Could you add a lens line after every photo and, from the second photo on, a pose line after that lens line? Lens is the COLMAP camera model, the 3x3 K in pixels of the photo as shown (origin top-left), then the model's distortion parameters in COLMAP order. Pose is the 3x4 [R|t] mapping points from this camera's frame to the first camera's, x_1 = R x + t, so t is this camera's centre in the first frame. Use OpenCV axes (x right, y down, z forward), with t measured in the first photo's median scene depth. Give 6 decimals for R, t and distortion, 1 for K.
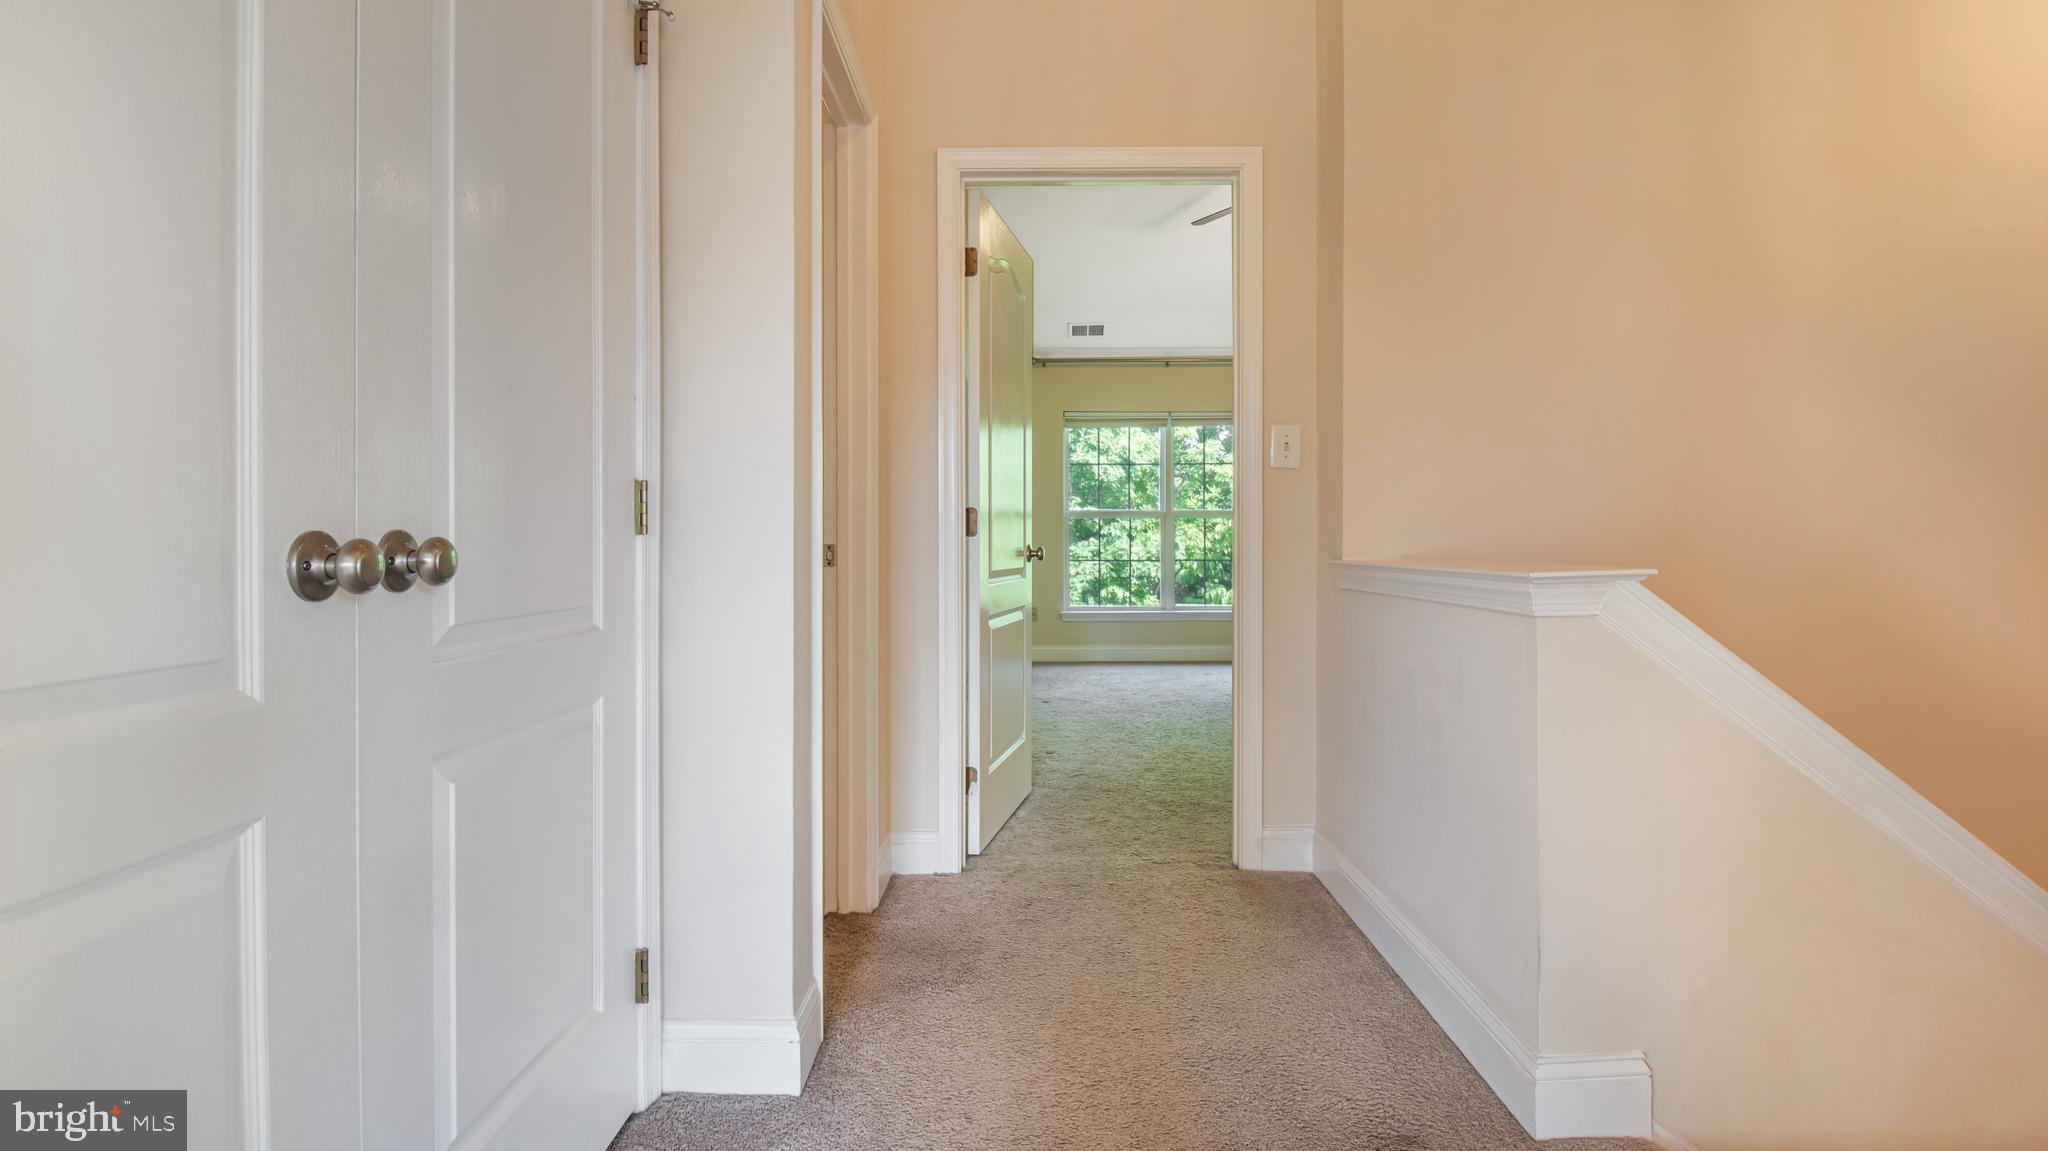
lens RADIAL K [[1022.6, 0, 1027.6], [0, 1022.6, 555.1], [0, 0, 1]] dist [0.004989, -0.015275]
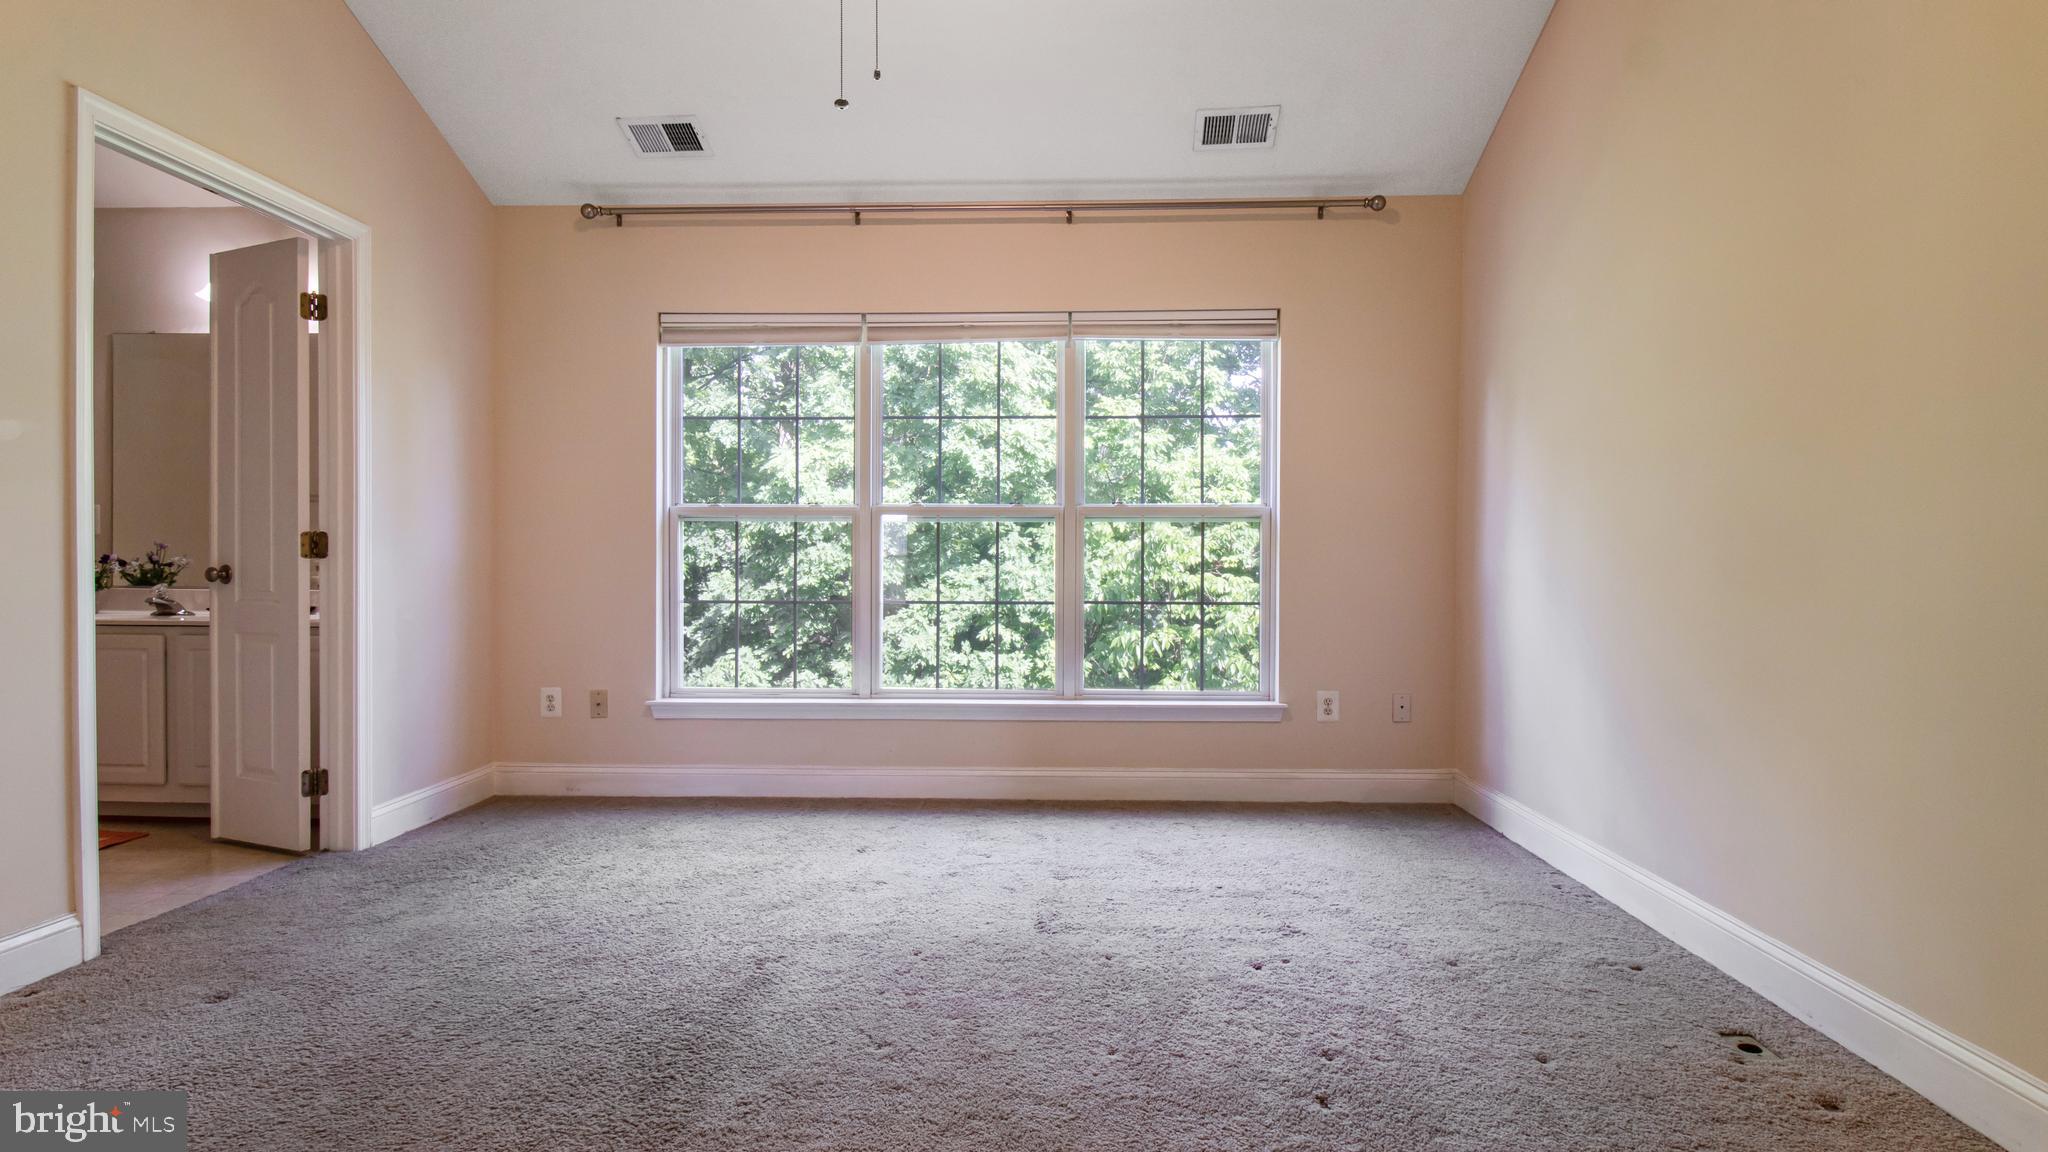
lens RADIAL K [[1022.6, 0, 1027.6], [0, 1022.6, 555.6], [0, 0, 1]] dist [0.004989, -0.015275]
pose [[0.998743, -0.004638, -0.049900, 0.141553], [0.003567, 0.999762, -0.021541, -0.003372], [0.049988, 0.021336, 0.998522, 0.283943]]
